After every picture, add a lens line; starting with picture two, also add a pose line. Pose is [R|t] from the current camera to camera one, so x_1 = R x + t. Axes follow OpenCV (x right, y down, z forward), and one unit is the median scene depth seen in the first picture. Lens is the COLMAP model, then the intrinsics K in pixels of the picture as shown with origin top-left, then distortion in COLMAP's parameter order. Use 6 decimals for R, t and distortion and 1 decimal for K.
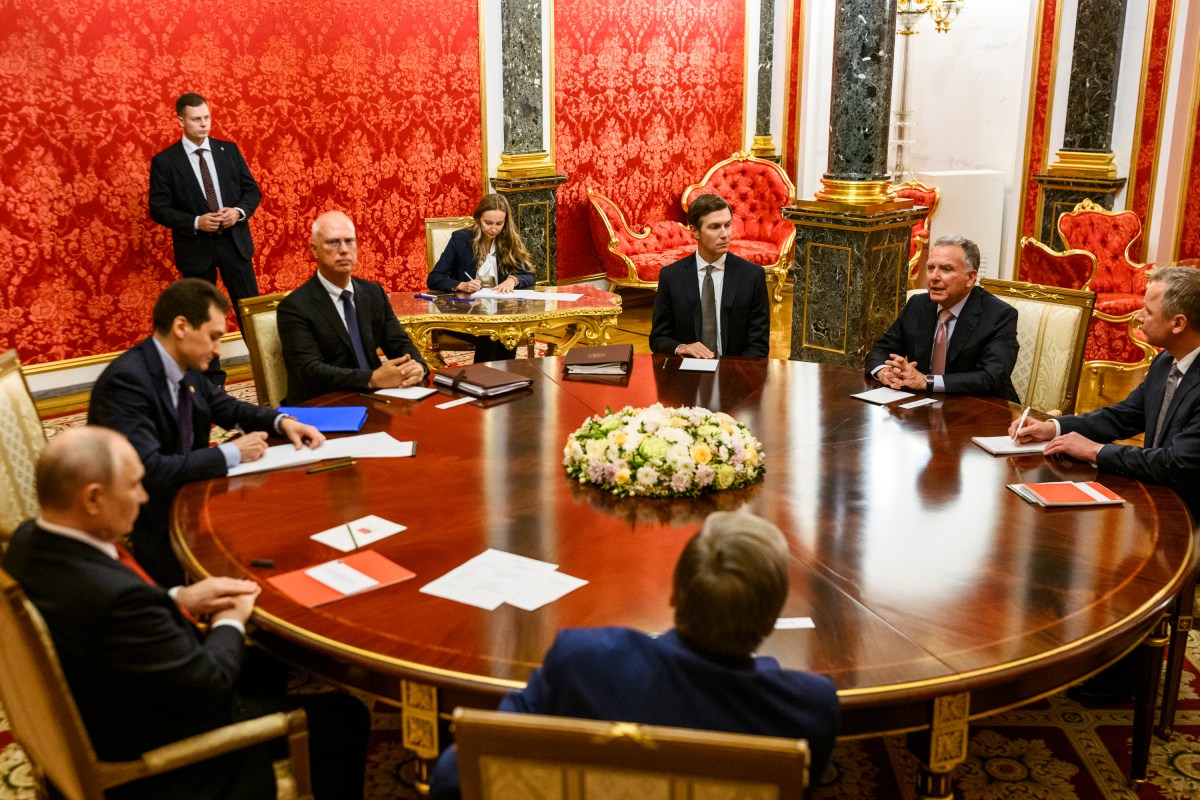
lens RADIAL K [[1231.2, 0, 600.0], [0, 1231.2, 400.0], [0, 0, 1]] dist [-0.002523, -0.004958]
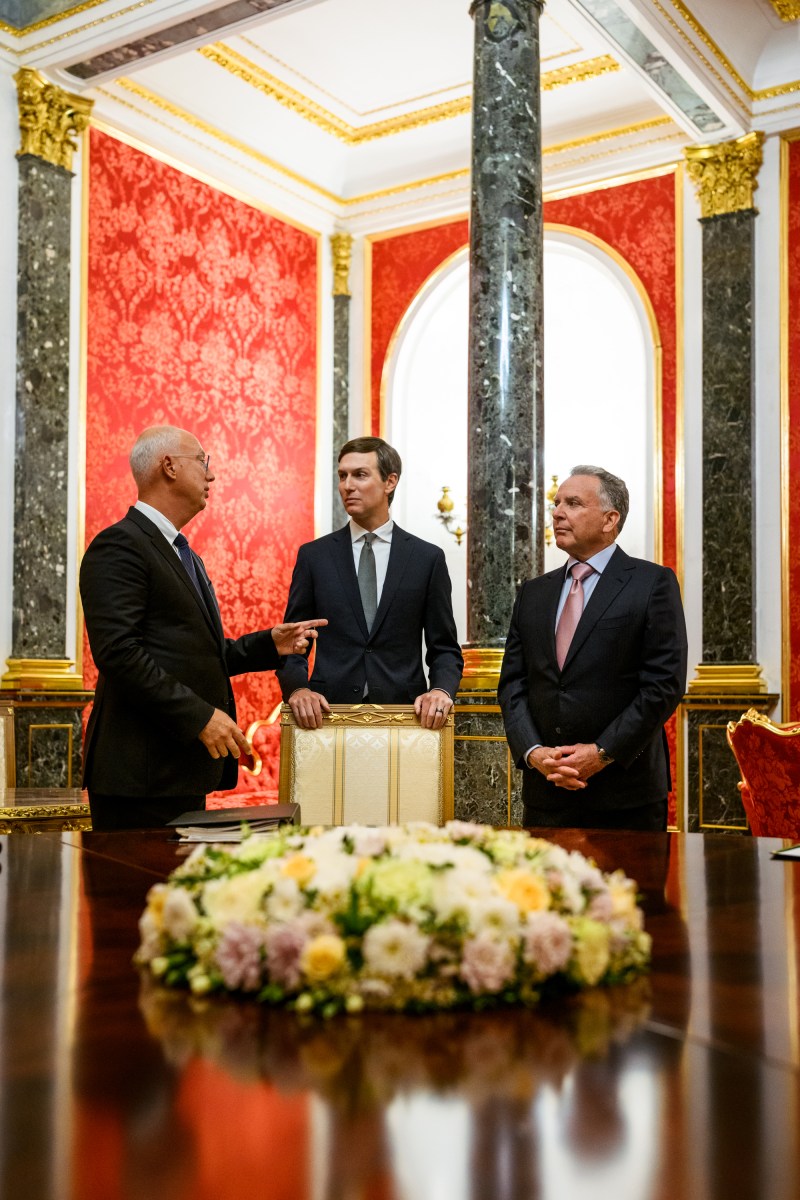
lens RADIAL K [[1231.2, 0, 404.1], [0, 1231.2, 668.3], [0, 0, 1]] dist [-0.002523, -0.004958]
pose [[0.973798, 0.010312, 0.227181, -0.017045], [0.058261, 0.954319, -0.293053, 0.037772], [-0.219826, 0.298611, 0.928713, 0.277983]]
